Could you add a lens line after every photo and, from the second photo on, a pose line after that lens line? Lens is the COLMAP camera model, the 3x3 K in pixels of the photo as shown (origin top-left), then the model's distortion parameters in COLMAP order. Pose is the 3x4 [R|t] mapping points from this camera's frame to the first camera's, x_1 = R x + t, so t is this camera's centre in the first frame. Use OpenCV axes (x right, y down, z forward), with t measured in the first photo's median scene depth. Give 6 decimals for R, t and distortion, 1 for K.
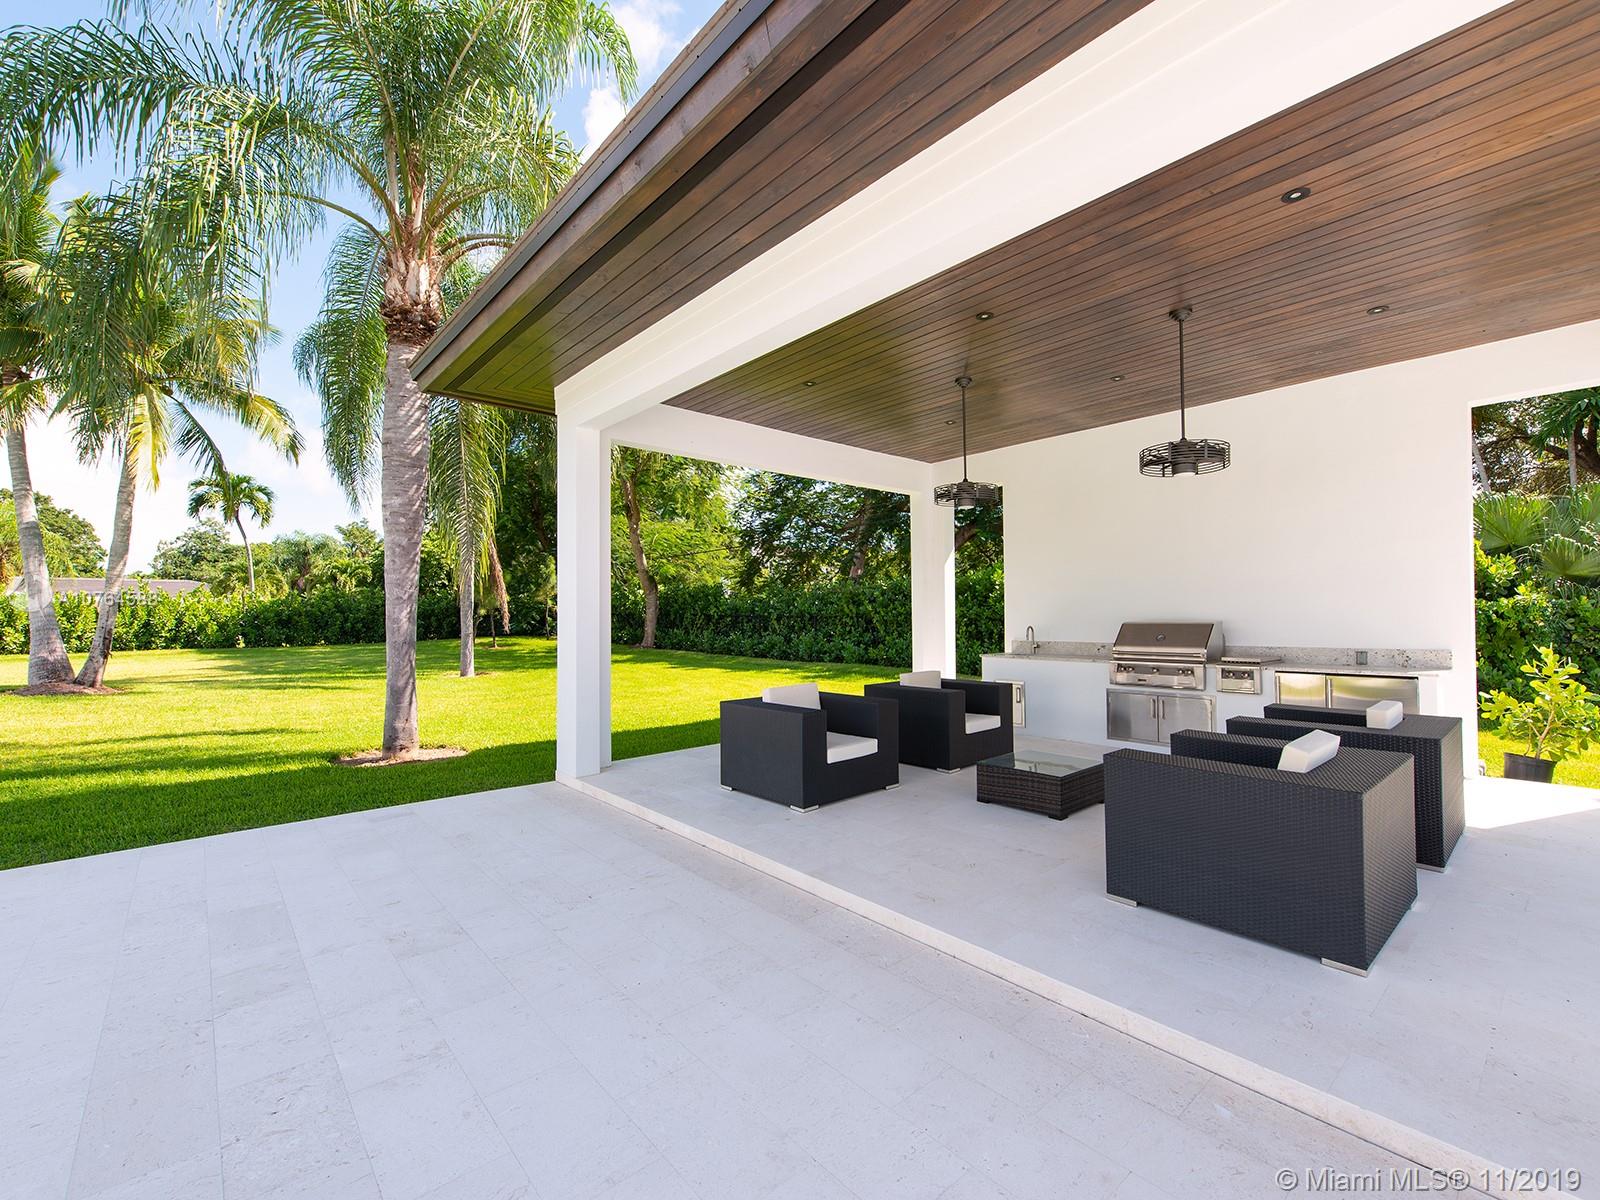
lens RADIAL K [[691.7, 0, 799.5], [0, 691.7, 609.2], [0, 0, 1]] dist [-0.001999, 0.000733]
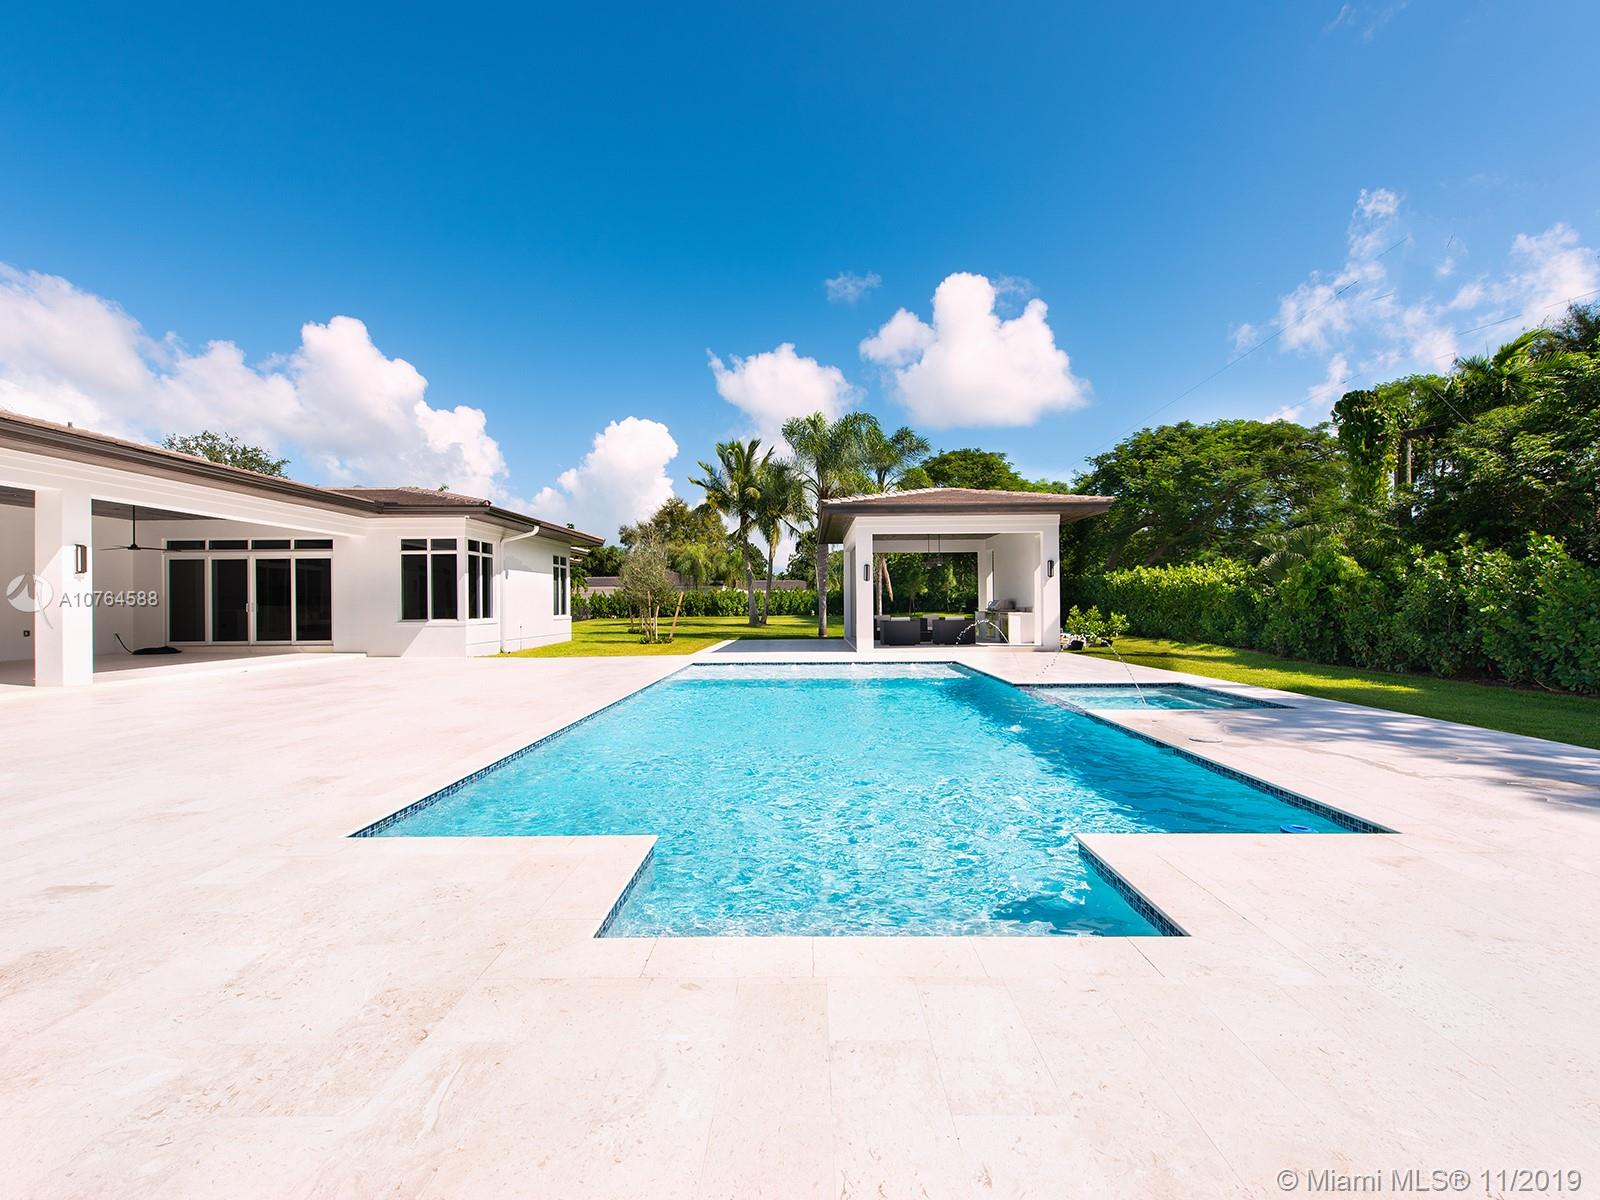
lens RADIAL K [[691.7, 0, 799.9], [0, 691.7, 601.8], [0, 0, 1]] dist [-0.001999, 0.000733]
pose [[0.738097, 0.007077, -0.674657, 0.615678], [0.003876, 0.999884, 0.014729, -0.018298], [0.674683, -0.013486, 0.737984, -0.611522]]
